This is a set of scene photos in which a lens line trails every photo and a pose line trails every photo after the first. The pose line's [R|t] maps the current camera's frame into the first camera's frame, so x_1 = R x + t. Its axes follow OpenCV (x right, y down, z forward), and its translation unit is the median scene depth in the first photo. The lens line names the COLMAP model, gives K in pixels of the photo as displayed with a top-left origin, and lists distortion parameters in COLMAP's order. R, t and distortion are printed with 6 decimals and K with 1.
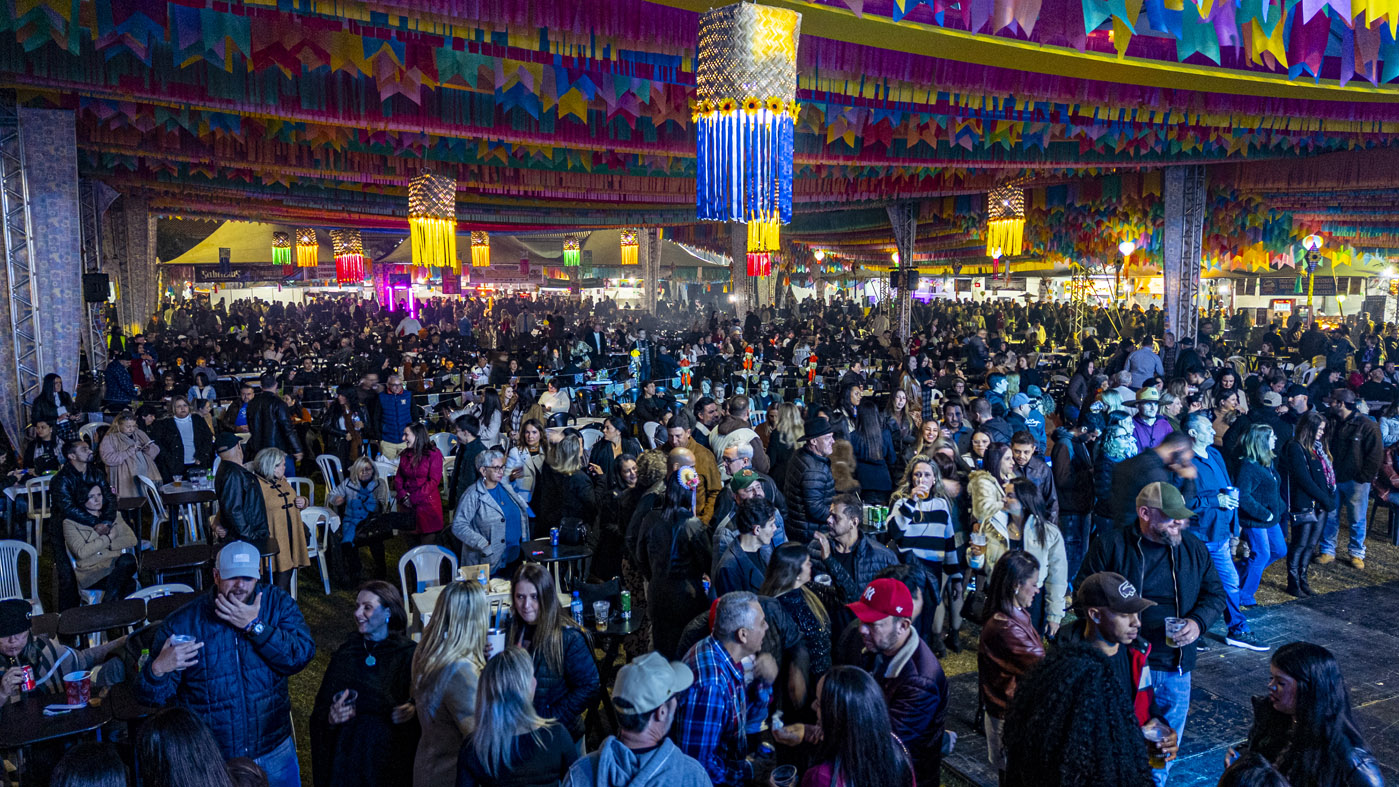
lens RADIAL K [[1025.3, 0, 703.7], [0, 1025.3, 390.8], [0, 0, 1]] dist [0.063332, -0.062033]
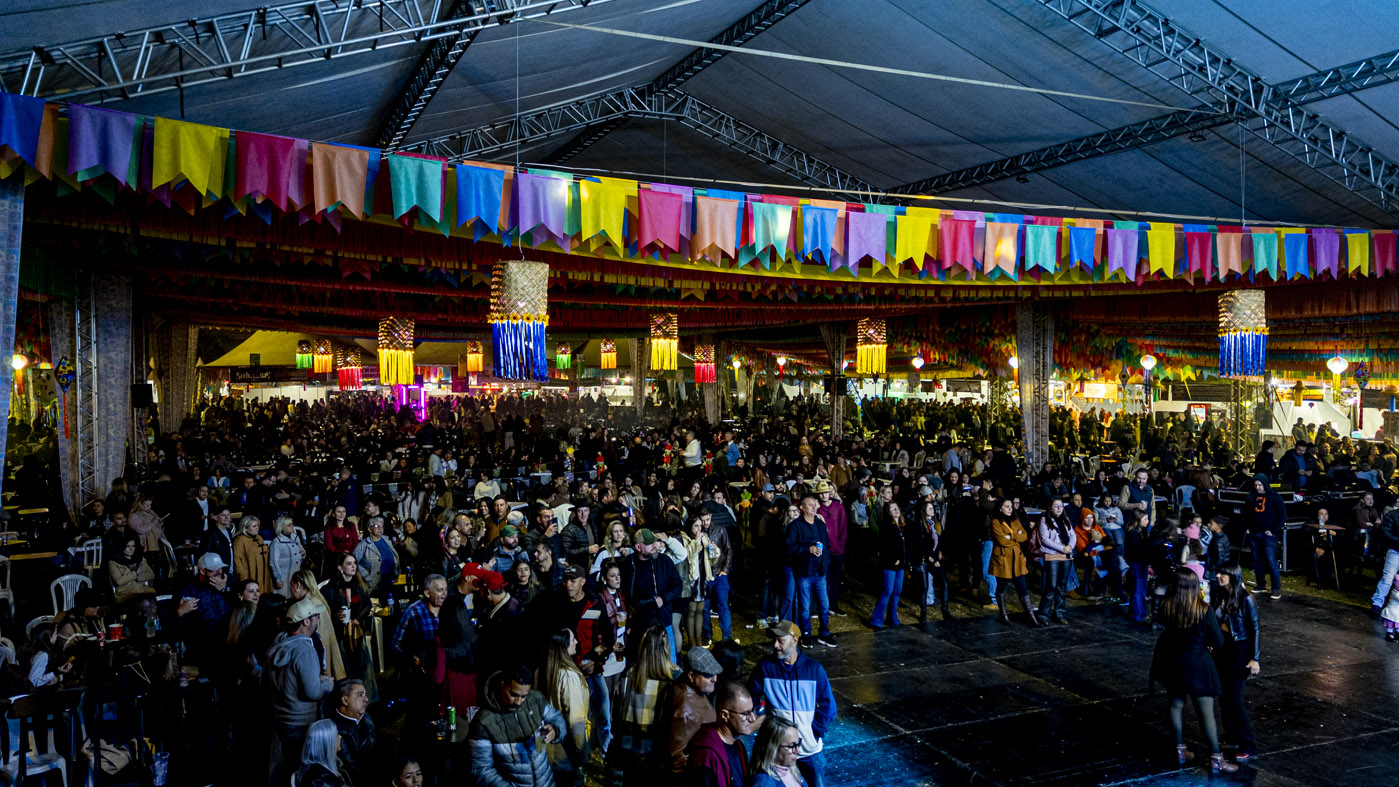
lens RADIAL K [[1025.3, 0, 702.1], [0, 1025.3, 393.9], [0, 0, 1]] dist [0.063332, -0.062033]
pose [[0.999417, 0.004438, -0.033842, 0.073810], [-0.007337, 0.996266, -0.086022, -0.000067], [0.033334, 0.086221, 0.995718, -0.123694]]
